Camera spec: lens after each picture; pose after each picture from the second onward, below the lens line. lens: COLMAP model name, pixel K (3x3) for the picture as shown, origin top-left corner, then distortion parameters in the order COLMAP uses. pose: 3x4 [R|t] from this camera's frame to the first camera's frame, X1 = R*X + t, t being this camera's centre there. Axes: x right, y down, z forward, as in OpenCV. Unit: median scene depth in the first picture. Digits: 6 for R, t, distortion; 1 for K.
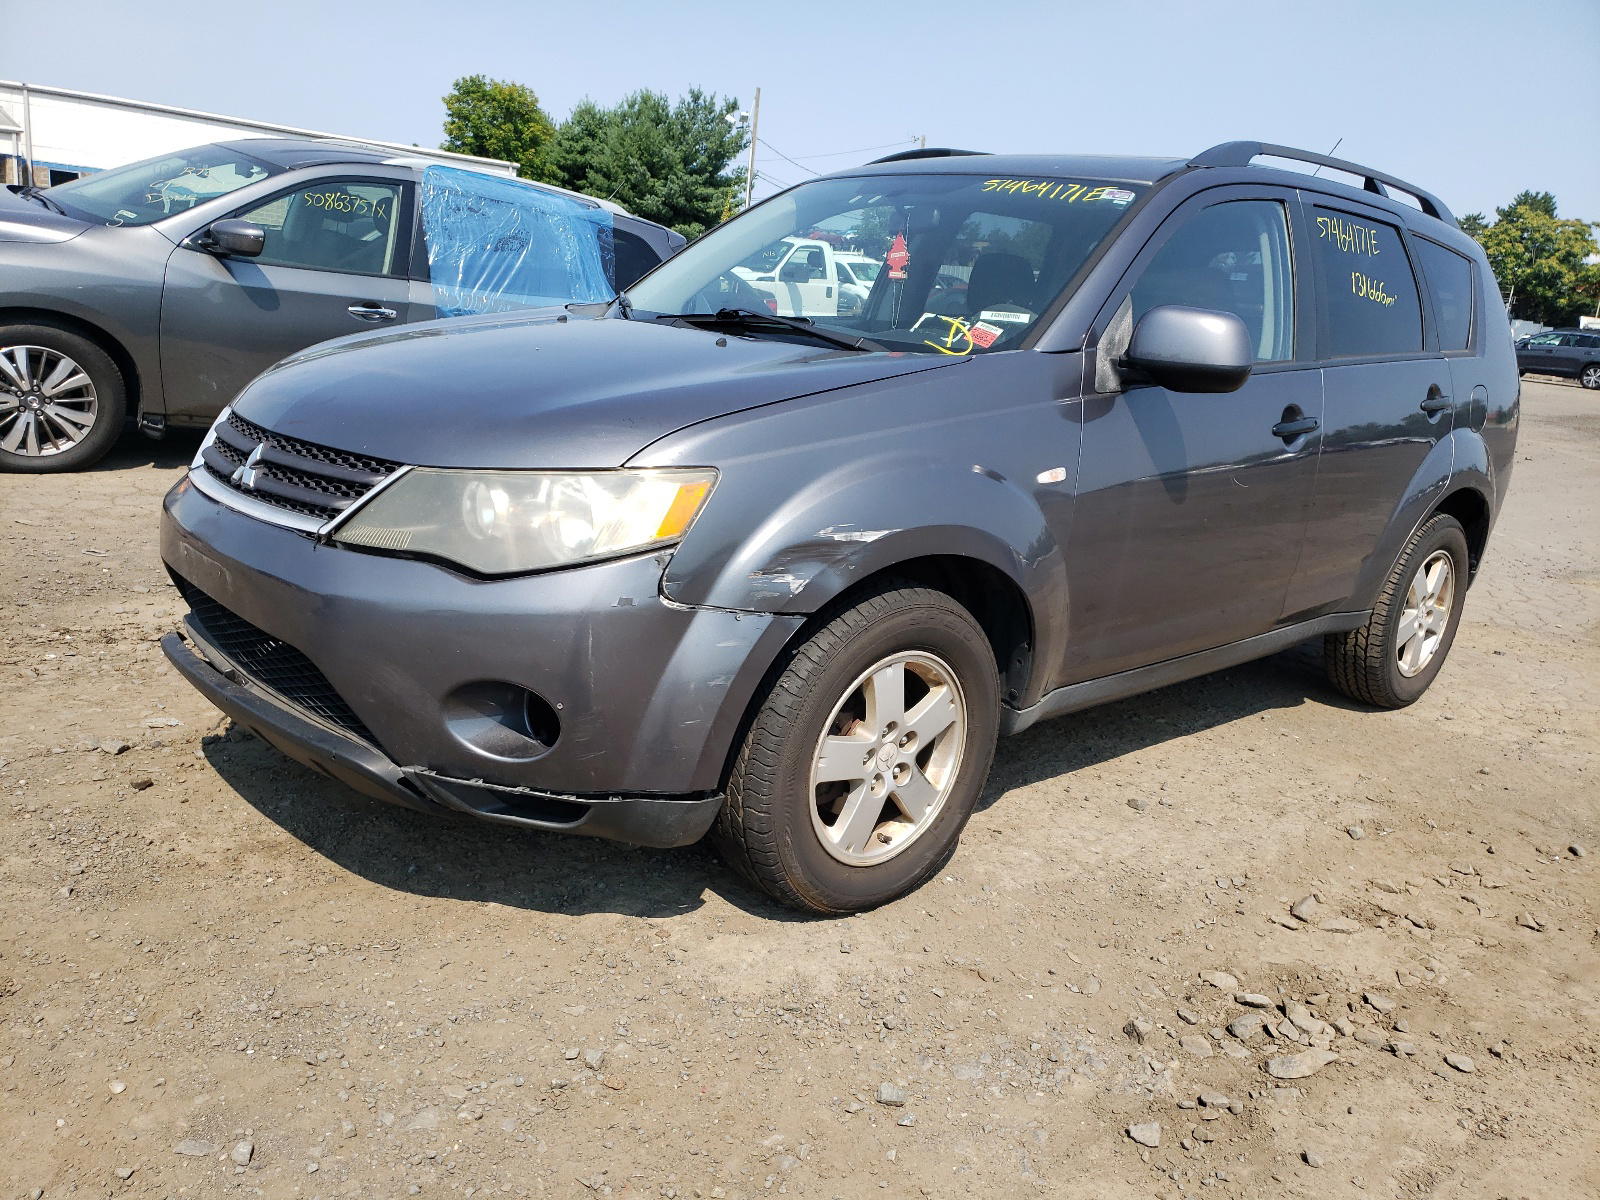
lens RADIAL K [[1243.6, 0, 800.1], [0, 1243.6, 627.7], [0, 0, 1]] dist [-0.026468, 0.001295]
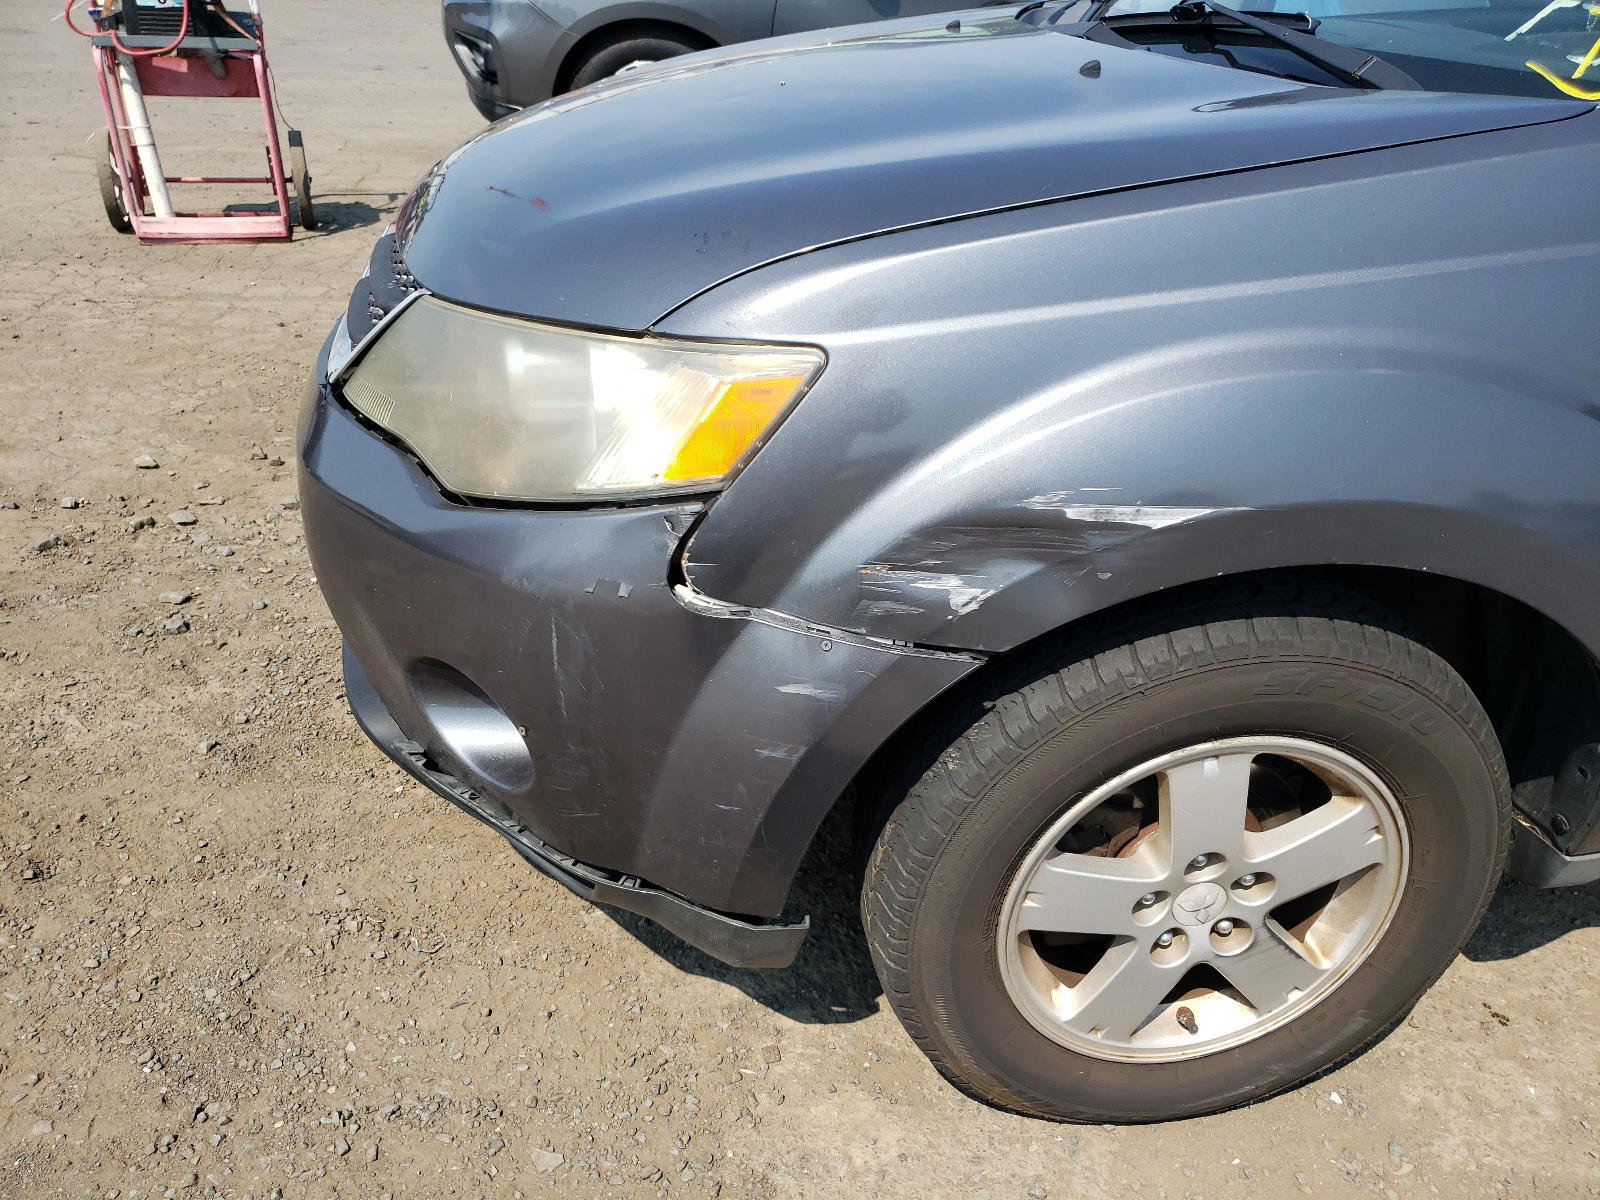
lens RADIAL K [[1243.6, 0, 800.1], [0, 1243.6, 627.7], [0, 0, 1]] dist [-0.026468, 0.001295]
pose [[0.818648, 0.228586, -0.526843, 0.186431], [-0.111148, 0.963092, 0.245154, -0.123324], [0.563437, -0.142138, 0.813840, 0.499216]]
